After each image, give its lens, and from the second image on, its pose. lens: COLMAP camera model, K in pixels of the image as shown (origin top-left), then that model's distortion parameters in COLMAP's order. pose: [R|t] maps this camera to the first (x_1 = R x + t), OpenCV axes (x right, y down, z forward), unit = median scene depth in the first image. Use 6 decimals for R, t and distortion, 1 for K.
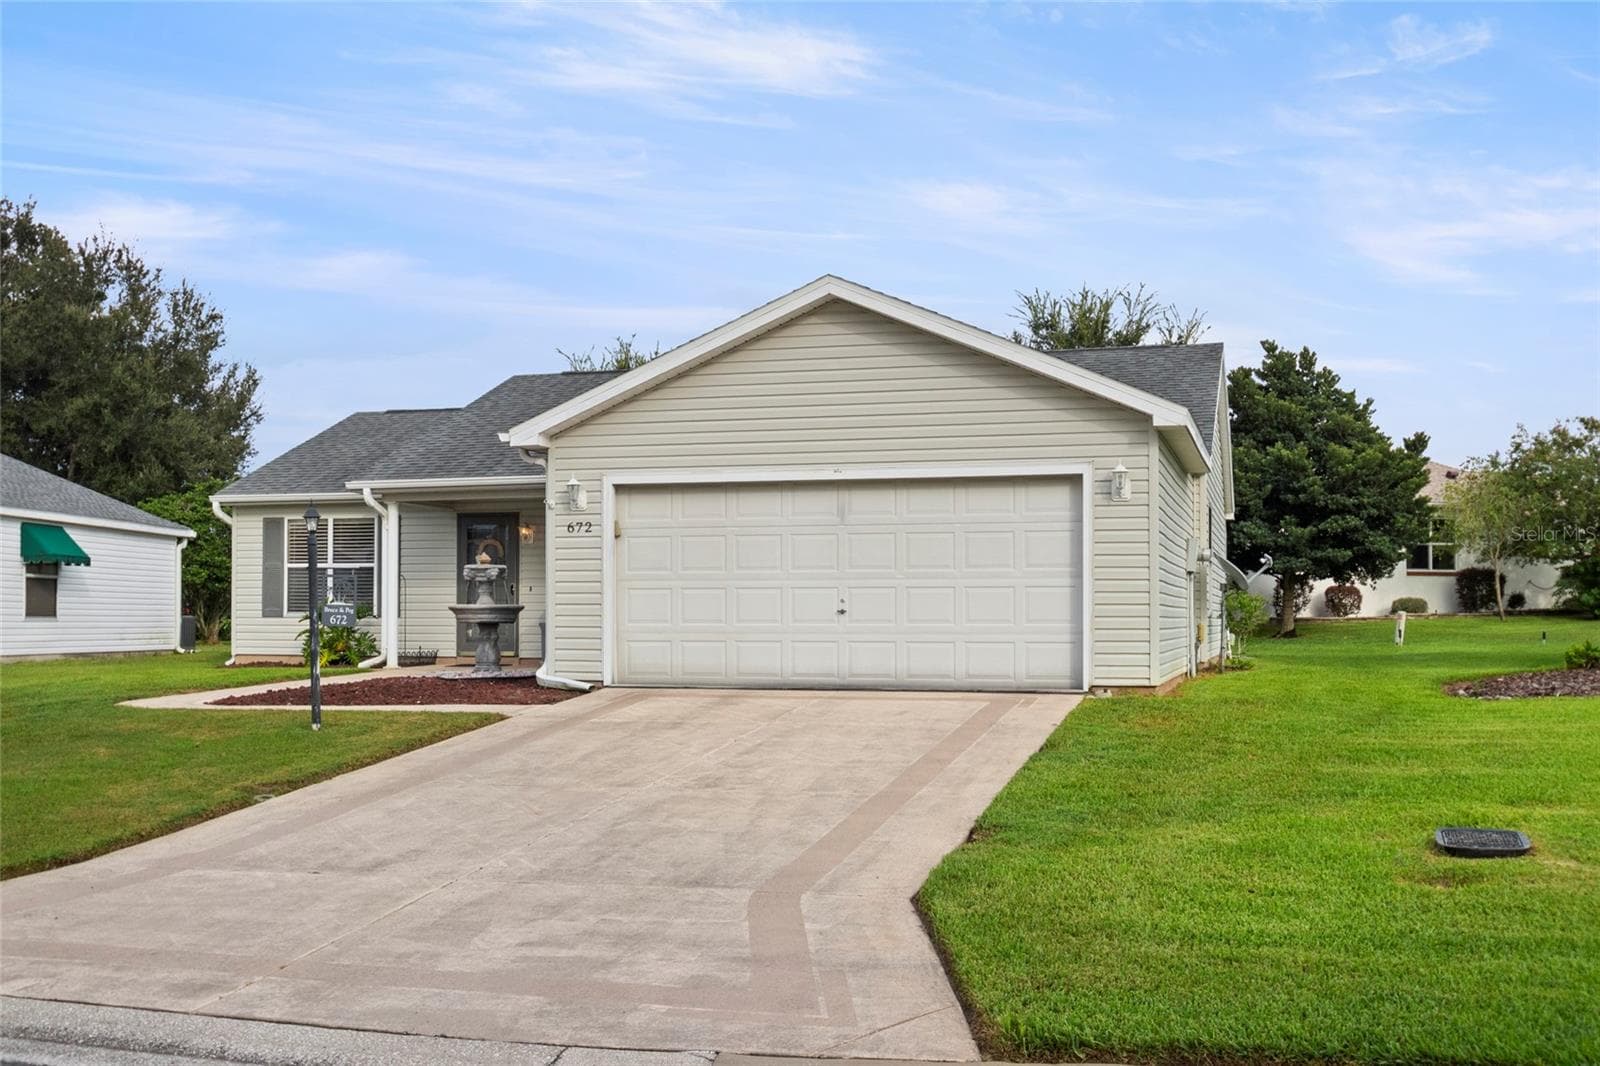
lens RADIAL K [[1708.2, 0, 785.8], [0, 1708.2, 538.1], [0, 0, 1]] dist [-0.048384, 0.000000]
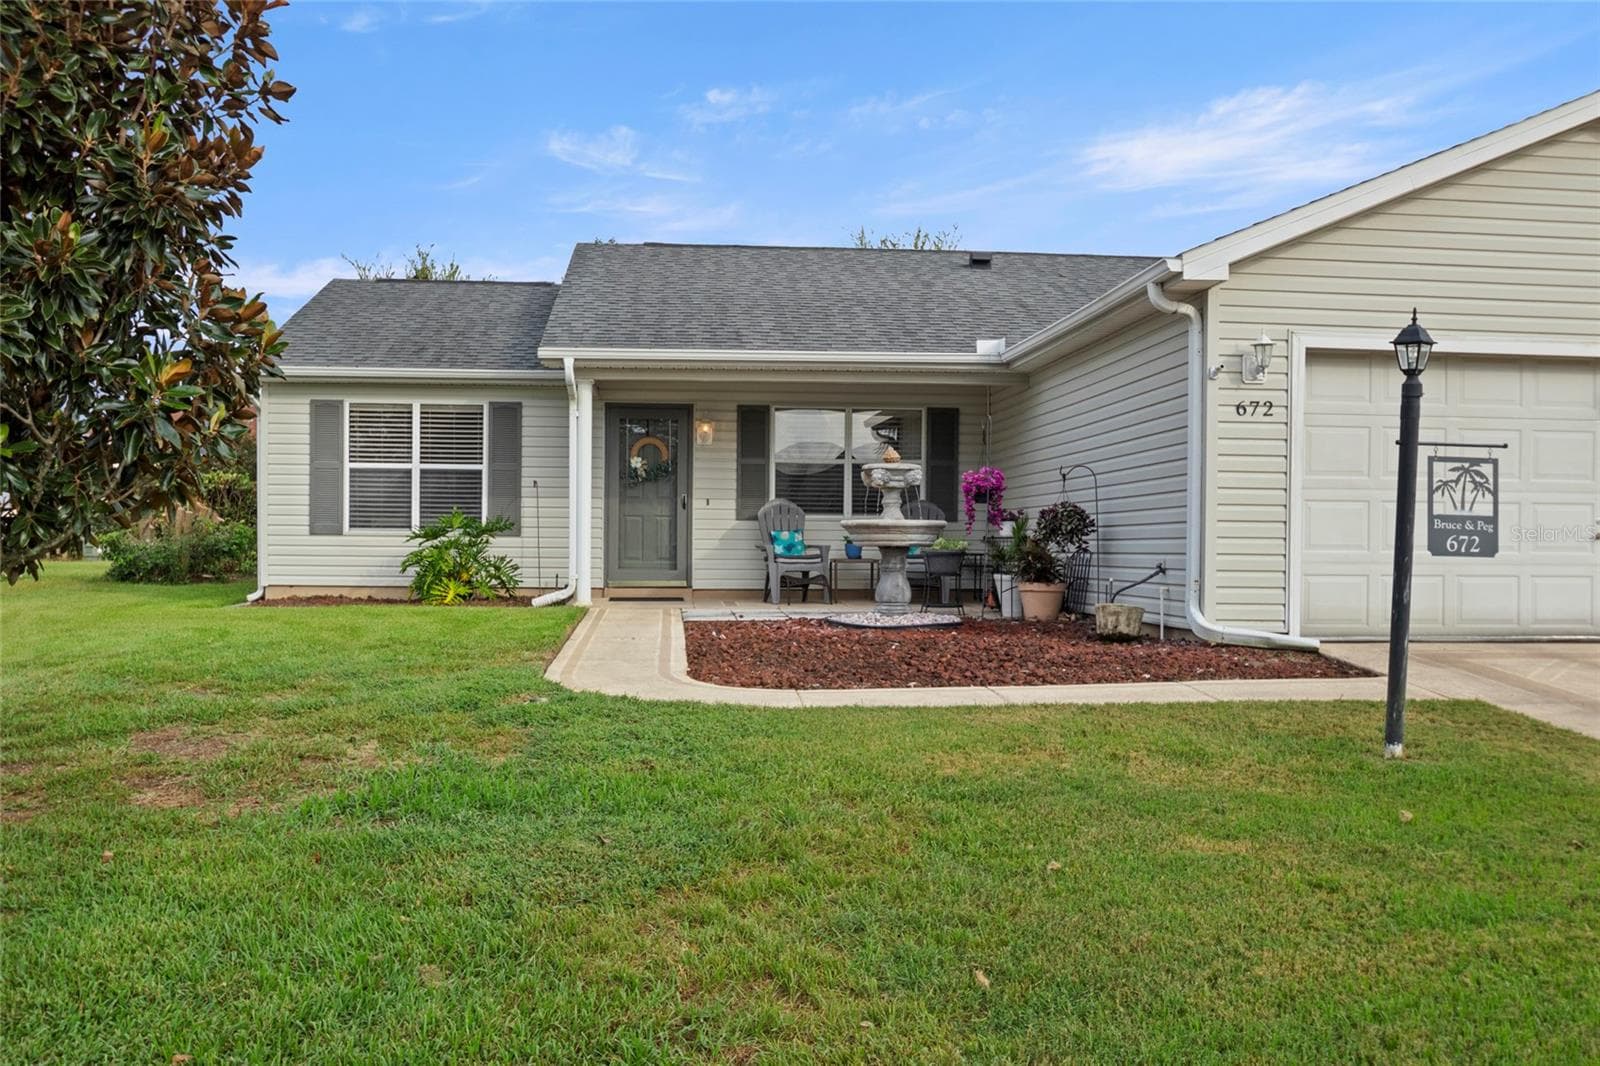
lens RADIAL K [[1372.7, 0, 805.1], [0, 1372.7, 563.7], [0, 0, 1]] dist [-0.064533, 0.040663]
pose [[0.928571, 0.001975, 0.371148, -0.482483], [-0.025649, 0.997937, 0.058862, 0.027633], [-0.370266, -0.064177, 0.926706, 0.550682]]
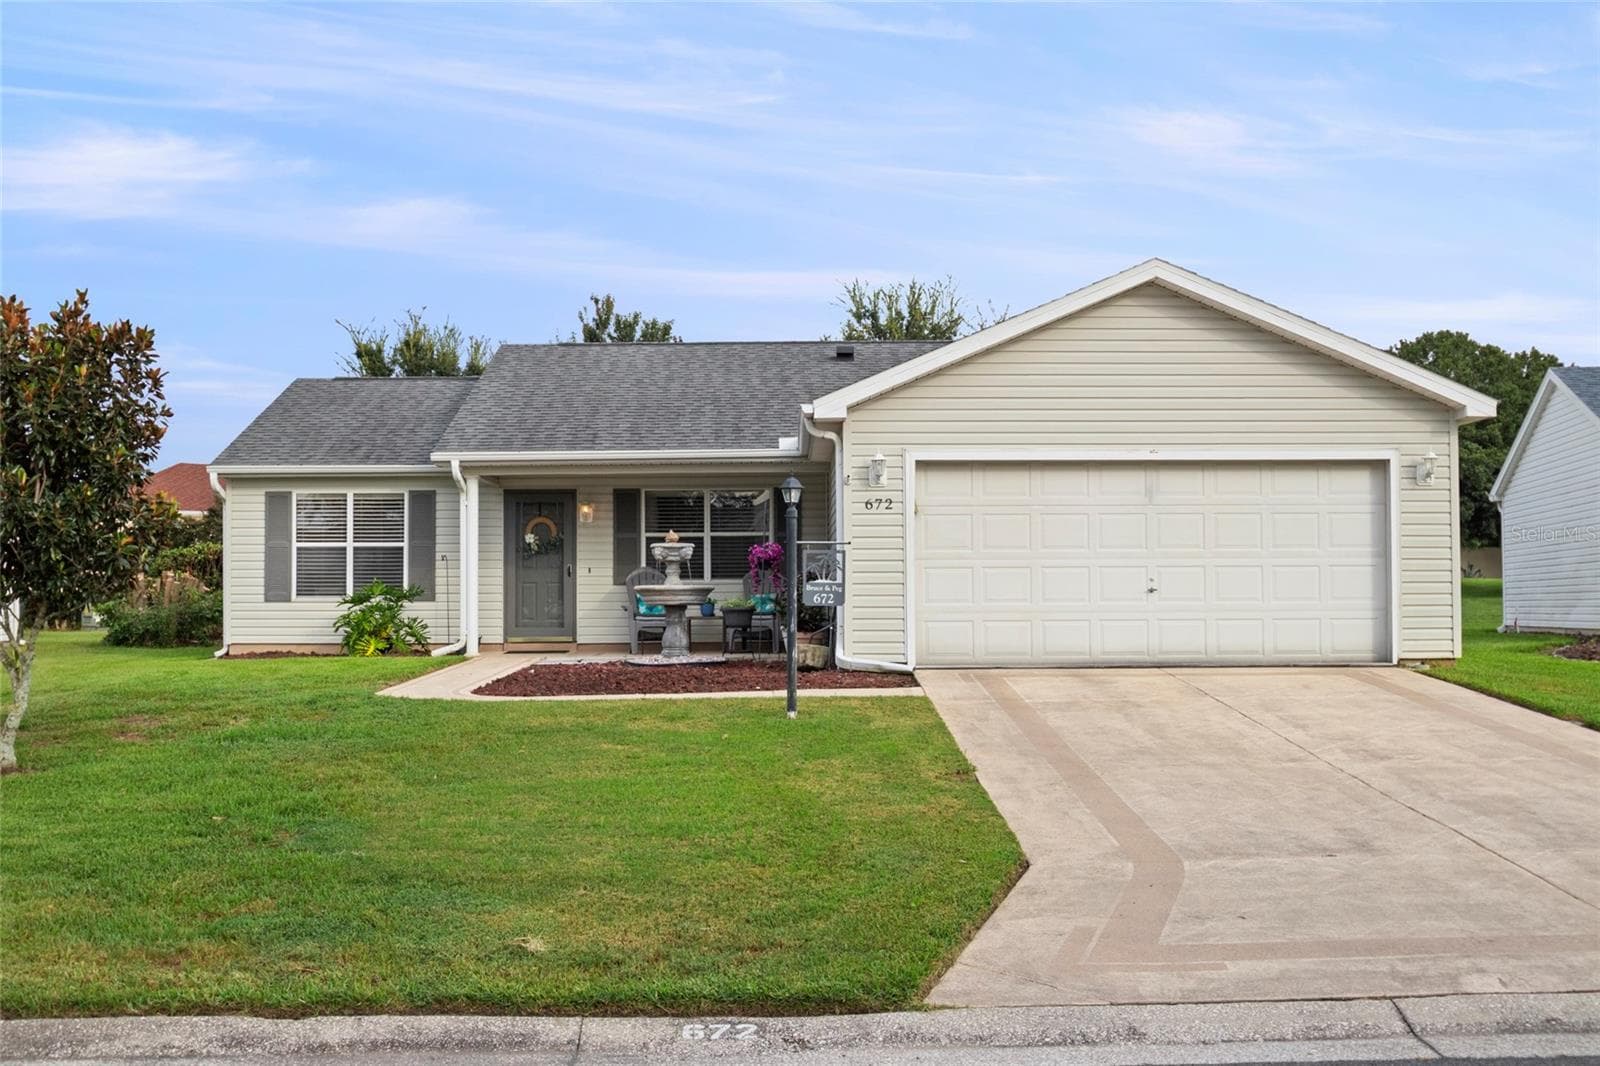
lens RADIAL K [[1708.2, 0, 802.6], [0, 1708.2, 537.5], [0, 0, 1]] dist [-0.048384, 0.000000]
pose [[0.957256, 0.006212, 0.289175, -0.435573], [-0.008259, 0.999949, 0.005859, 0.007083], [-0.289124, -0.007997, 0.957258, 0.085114]]
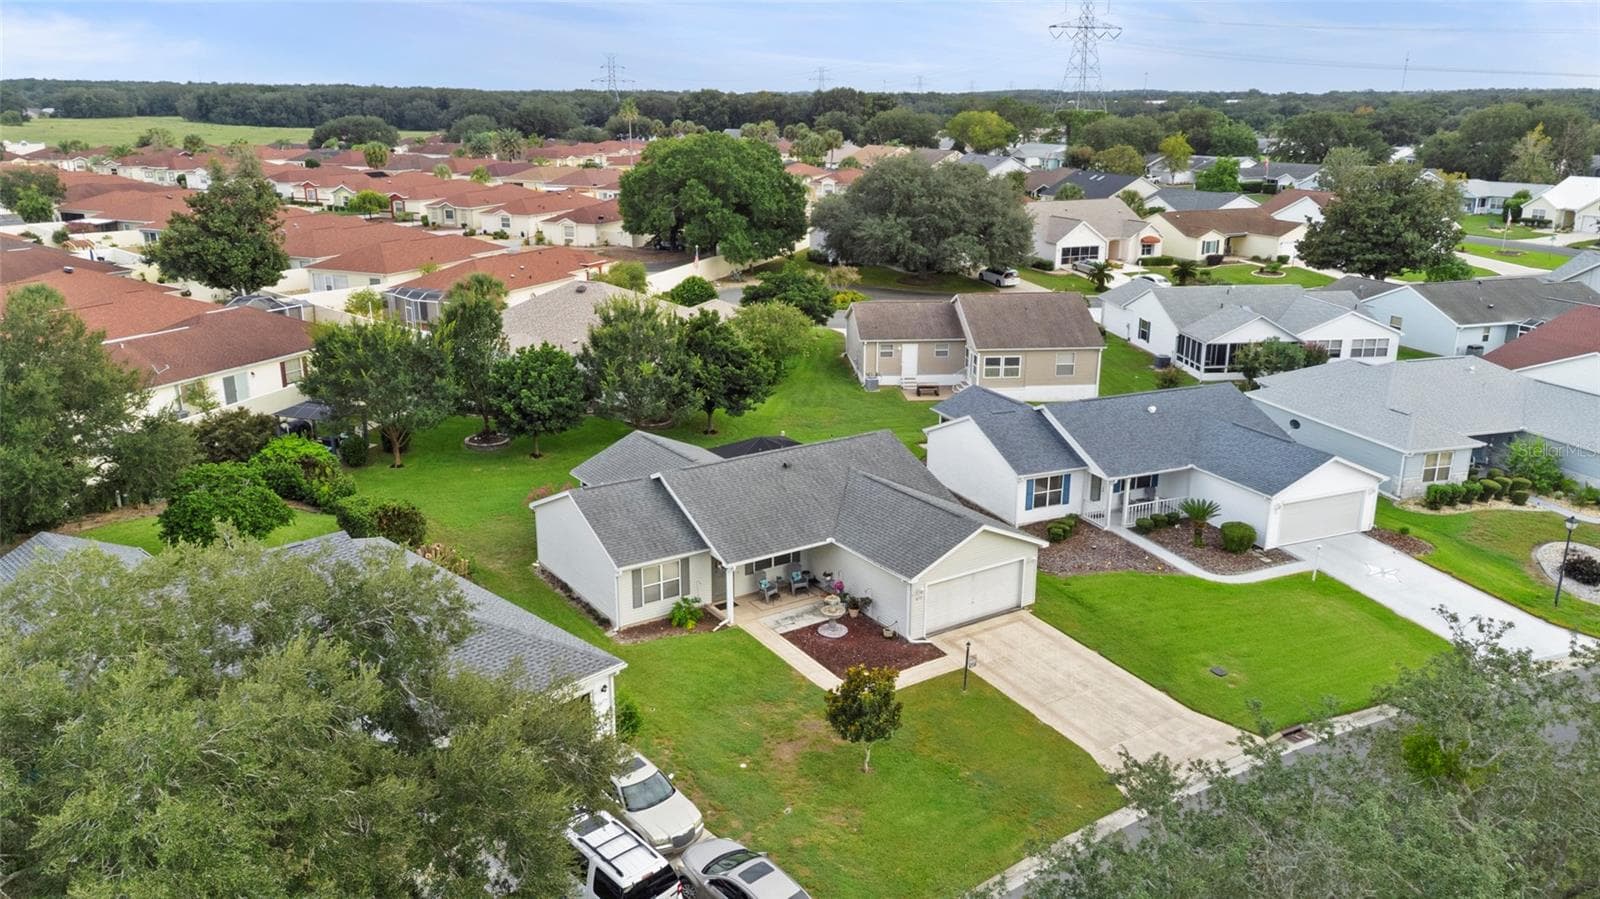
lens RADIAL K [[1171.2, 0, 793.9], [0, 1171.2, 453.4], [0, 0, 1]] dist [0.048429, 0.023088]
pose [[0.644587, -0.221506, 0.731740, -1.961012], [-0.039673, 0.946129, 0.321351, -1.040839], [-0.763501, -0.236169, 0.601074, -0.181214]]
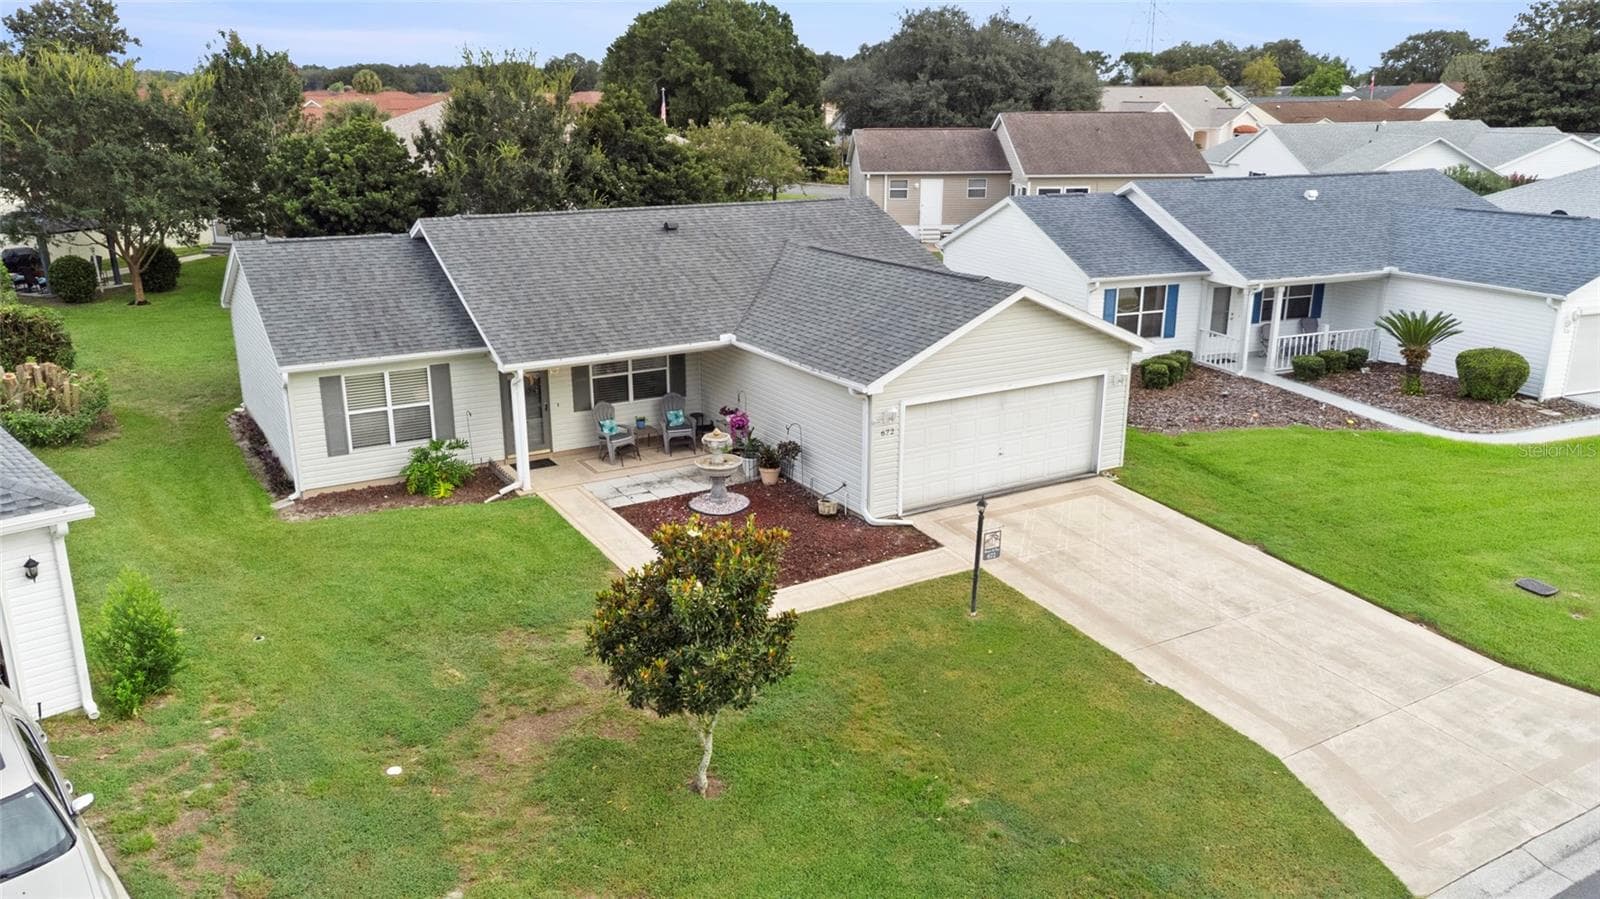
lens RADIAL K [[1171.2, 0, 800.5], [0, 1171.2, 448.1], [0, 0, 1]] dist [0.048429, 0.023088]
pose [[0.676238, -0.212428, 0.705391, -0.996934], [-0.035411, 0.947043, 0.319148, -0.357633], [-0.735832, -0.240798, 0.632904, 0.313630]]
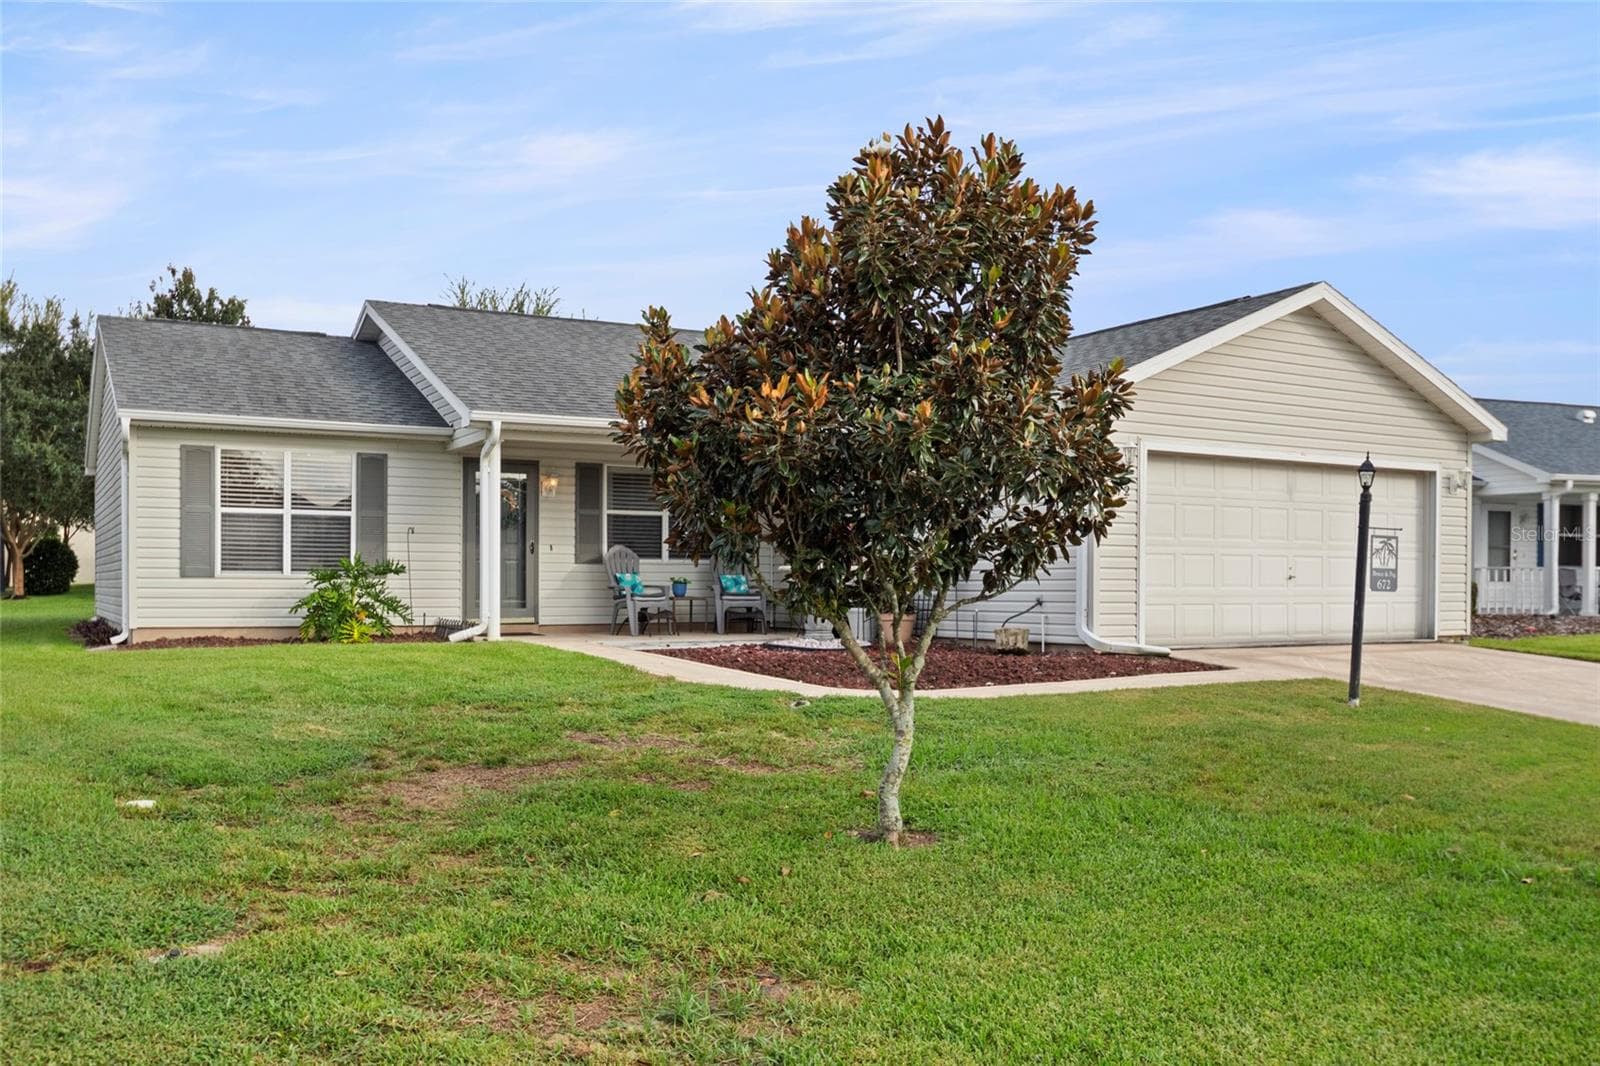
lens RADIAL K [[1372.7, 0, 794.3], [0, 1372.7, 593.0], [0, 0, 1]] dist [-0.064533, 0.040663]
pose [[0.694412, -0.002813, 0.719572, -0.810887], [-0.037864, 0.998464, 0.040443, 0.027783], [-0.718581, -0.055330, 0.693239, 0.574838]]
